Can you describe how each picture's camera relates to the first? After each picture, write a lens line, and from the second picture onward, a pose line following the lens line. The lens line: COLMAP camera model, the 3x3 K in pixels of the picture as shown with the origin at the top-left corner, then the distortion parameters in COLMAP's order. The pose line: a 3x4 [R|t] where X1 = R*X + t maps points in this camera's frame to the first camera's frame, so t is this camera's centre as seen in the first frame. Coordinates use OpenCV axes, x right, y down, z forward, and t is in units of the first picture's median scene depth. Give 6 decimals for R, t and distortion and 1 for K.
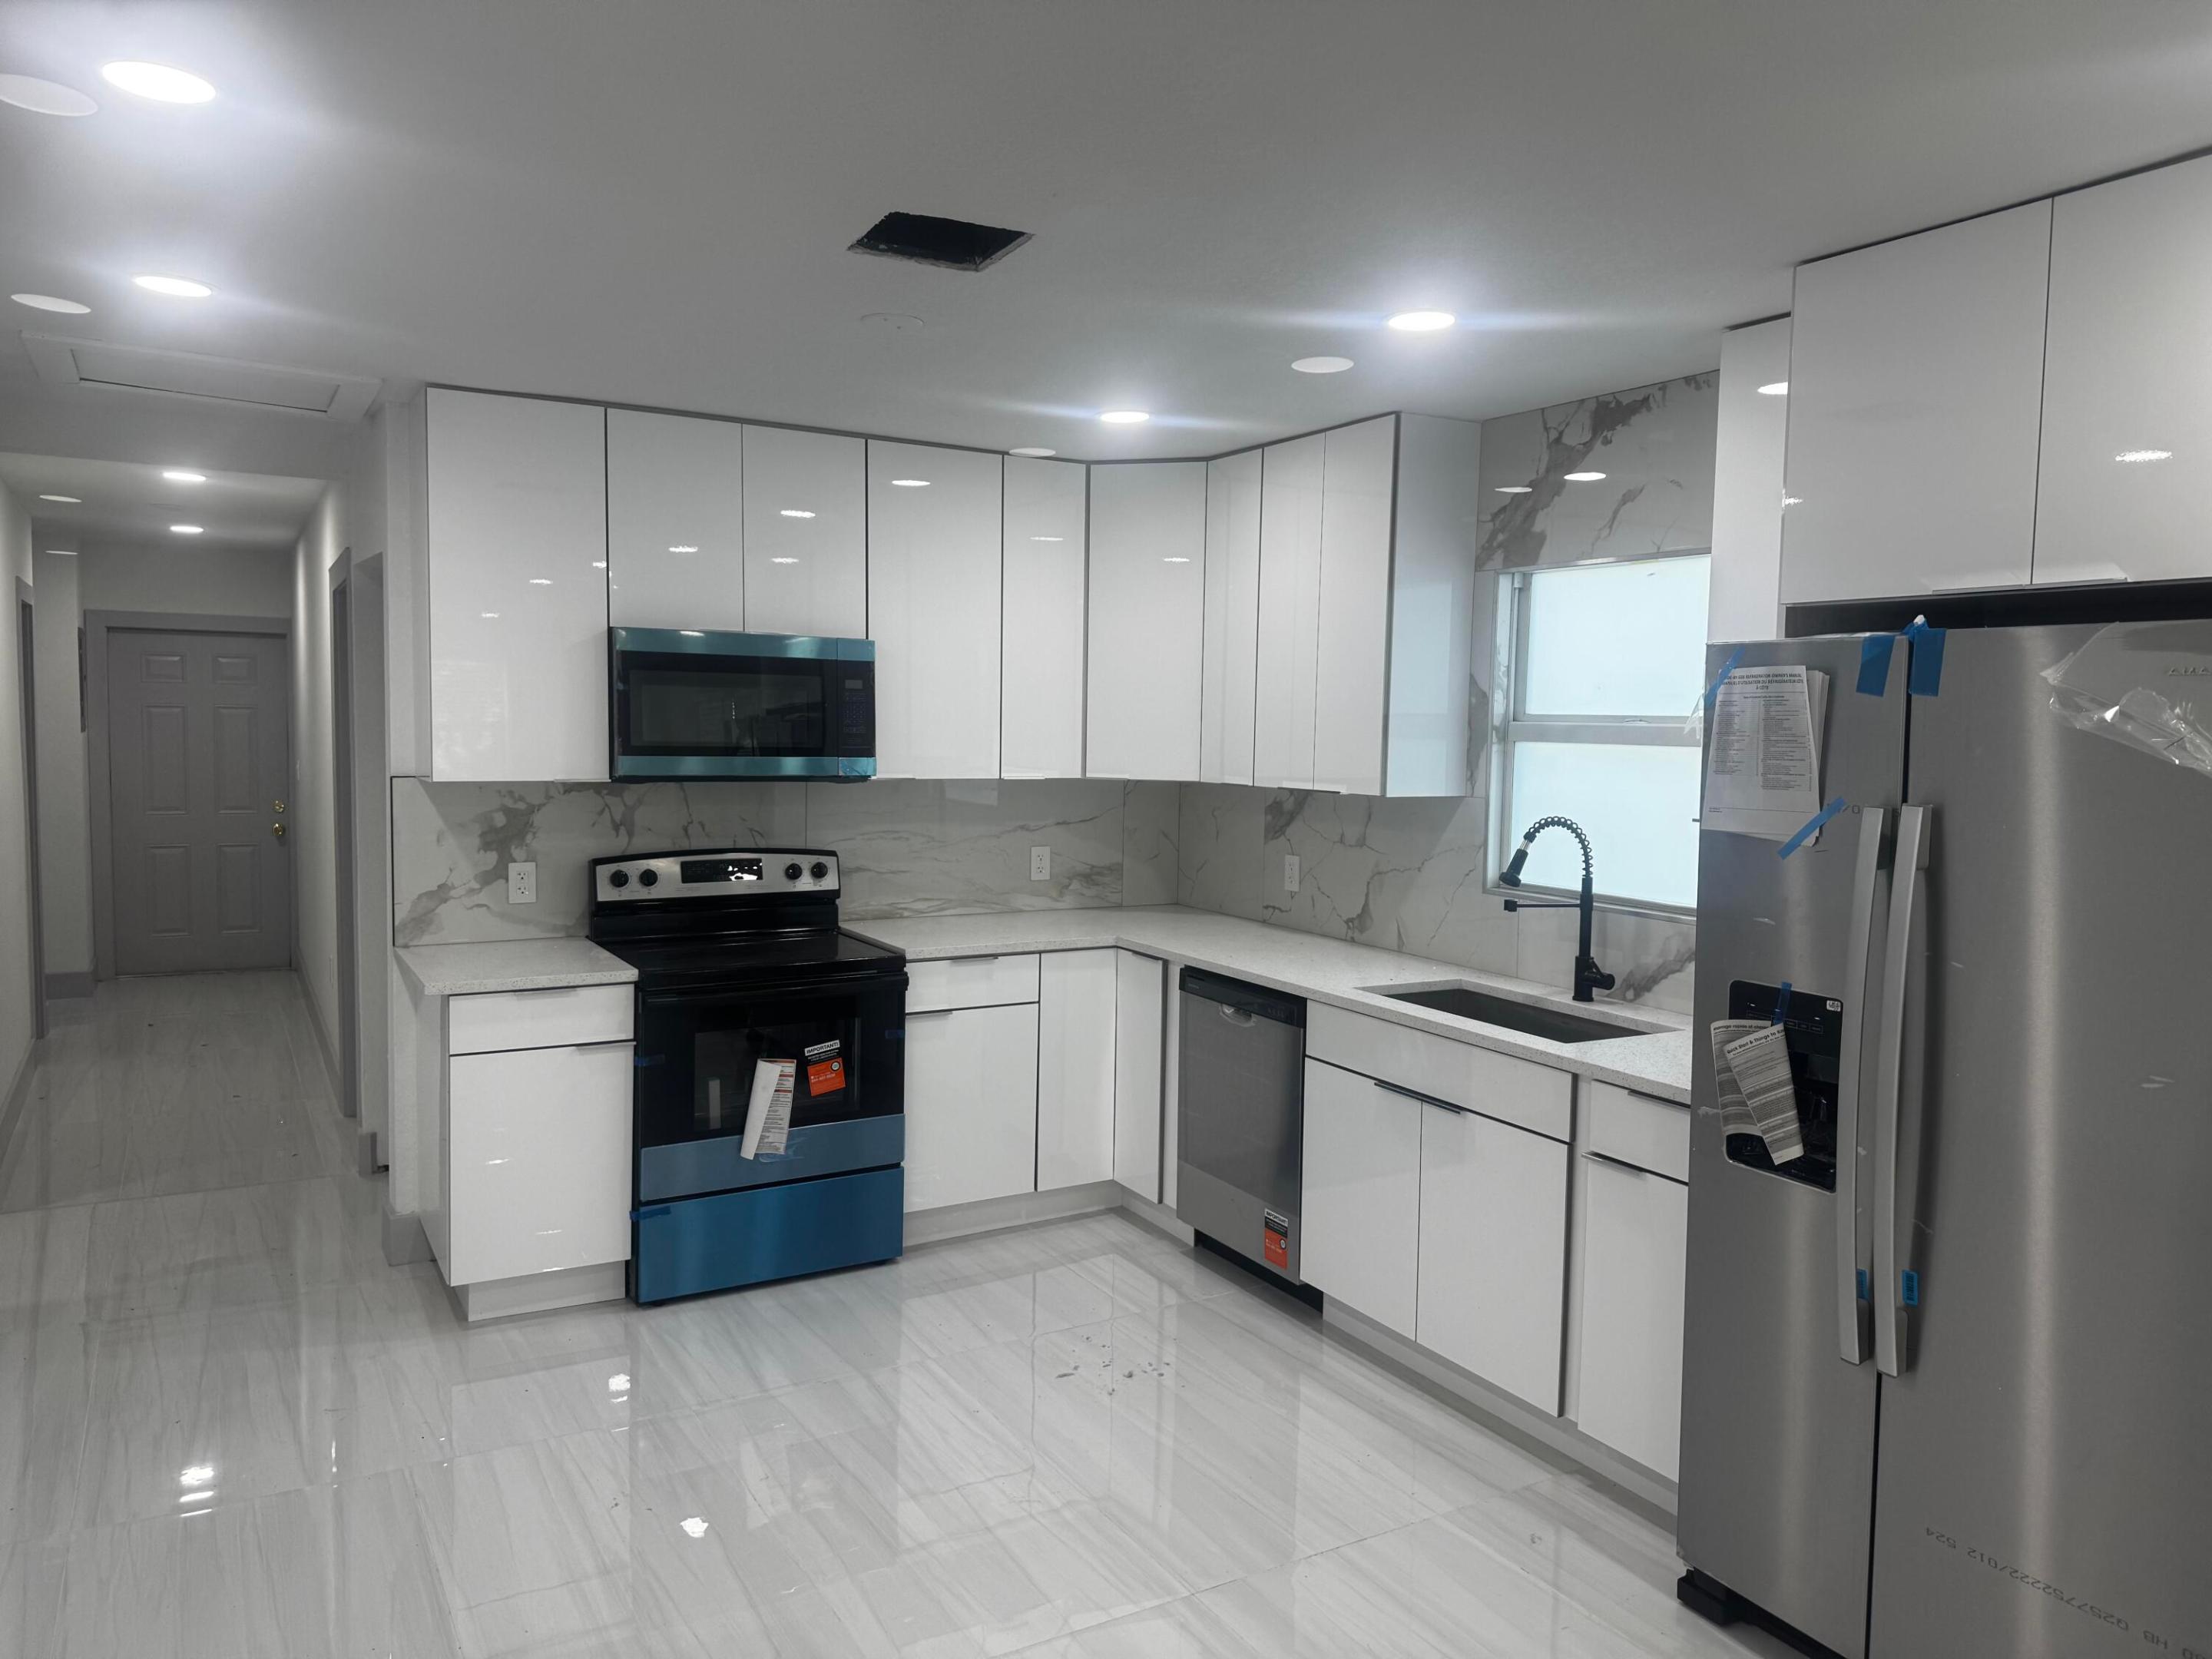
lens RADIAL K [[1547.5, 0, 1106.0], [0, 1547.5, 829.5], [0, 0, 1]] dist [0.003384, 0.003658]
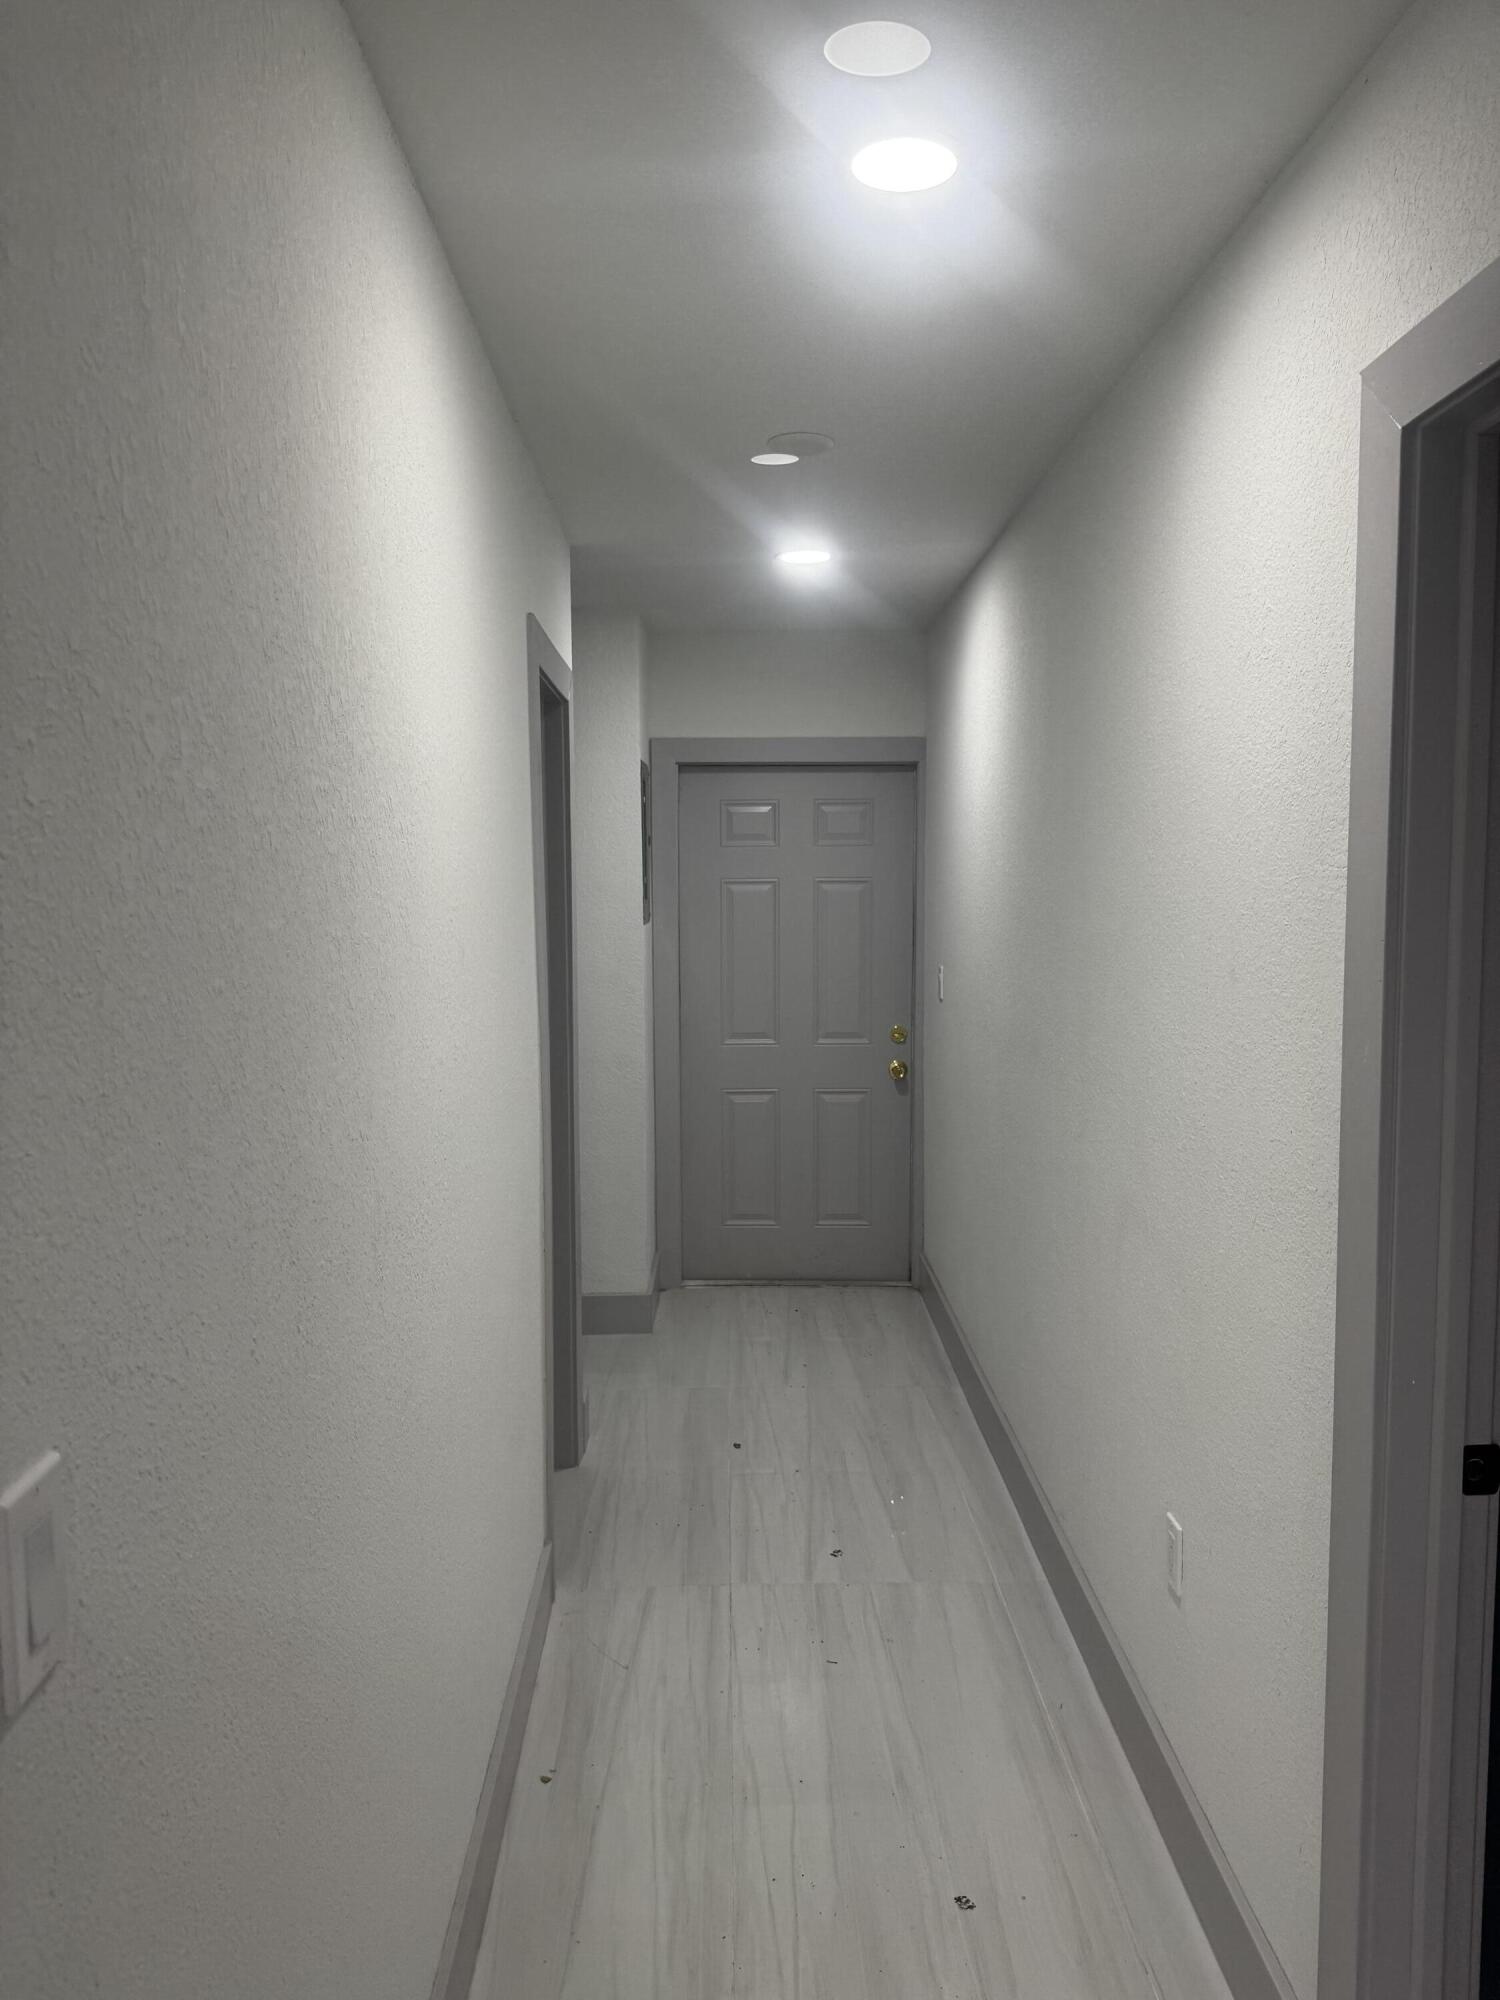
lens RADIAL K [[1399.2, 0, 750.0], [0, 1399.2, 1000.0], [0, 0, 1]] dist [0.003384, 0.003658]
pose [[0.869017, 0.015182, -0.494549, -0.324537], [-0.012842, 0.999884, 0.008129, -0.035426], [0.494615, -0.000714, 0.869112, 0.501682]]
